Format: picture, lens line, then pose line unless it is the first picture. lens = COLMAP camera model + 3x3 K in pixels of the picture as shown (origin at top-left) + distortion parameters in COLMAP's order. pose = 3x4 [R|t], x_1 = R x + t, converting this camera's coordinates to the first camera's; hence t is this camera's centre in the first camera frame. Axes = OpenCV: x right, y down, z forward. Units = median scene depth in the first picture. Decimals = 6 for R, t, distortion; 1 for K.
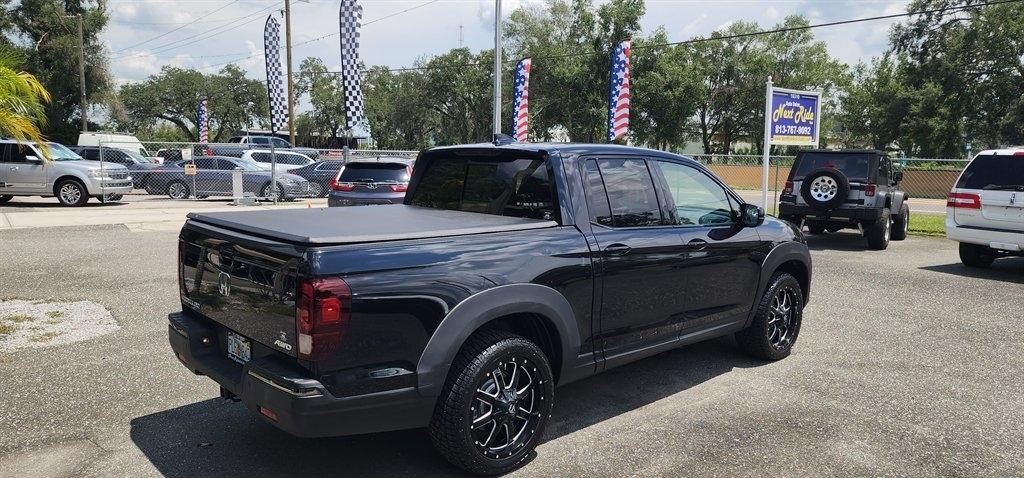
lens RADIAL K [[689.4, 0, 511.9], [0, 689.4, 244.4], [0, 0, 1]] dist [0.079645, -0.080505]
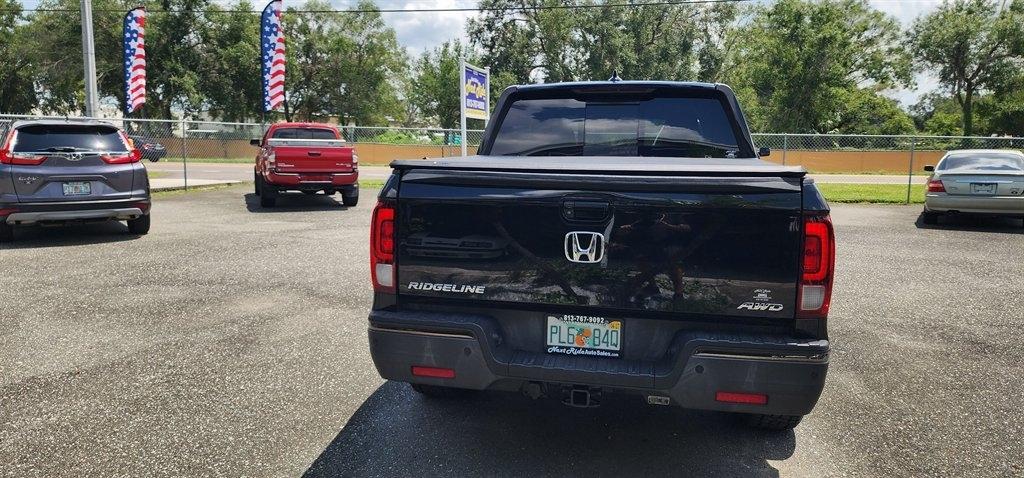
lens RADIAL K [[689.9, 0, 512.1], [0, 689.9, 233.5], [0, 0, 1]] dist [0.073845, -0.072337]
pose [[0.813182, -0.079371, 0.576572, -0.187537], [0.072434, 0.996757, 0.035054, 0.002422], [-0.577484, 0.013259, 0.816294, 0.096431]]
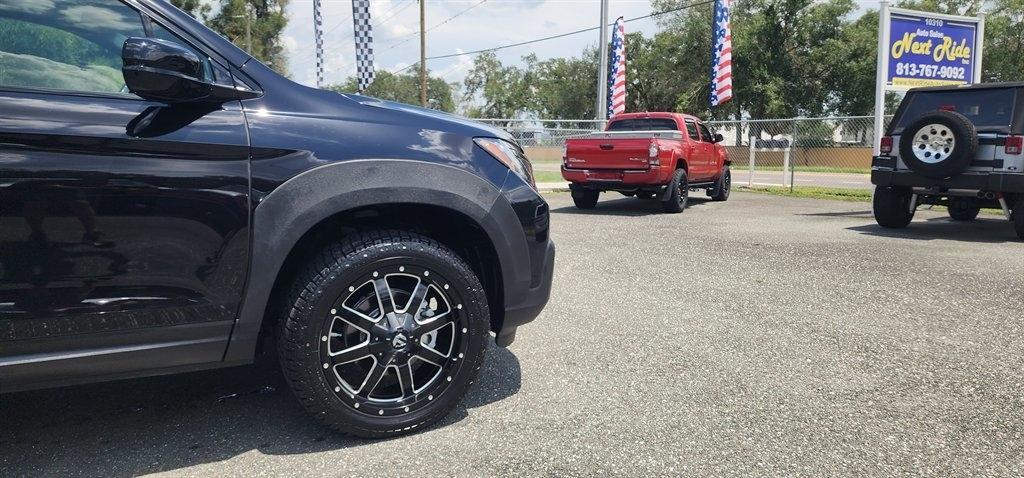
lens RADIAL K [[689.4, 0, 511.9], [0, 689.4, 244.4], [0, 0, 1]] dist [0.079645, -0.080505]
pose [[0.961953, 0.026314, -0.271944, 0.197962], [-0.024855, 0.999652, 0.008810, 0.013927], [0.272082, -0.001716, 0.962273, 0.211139]]
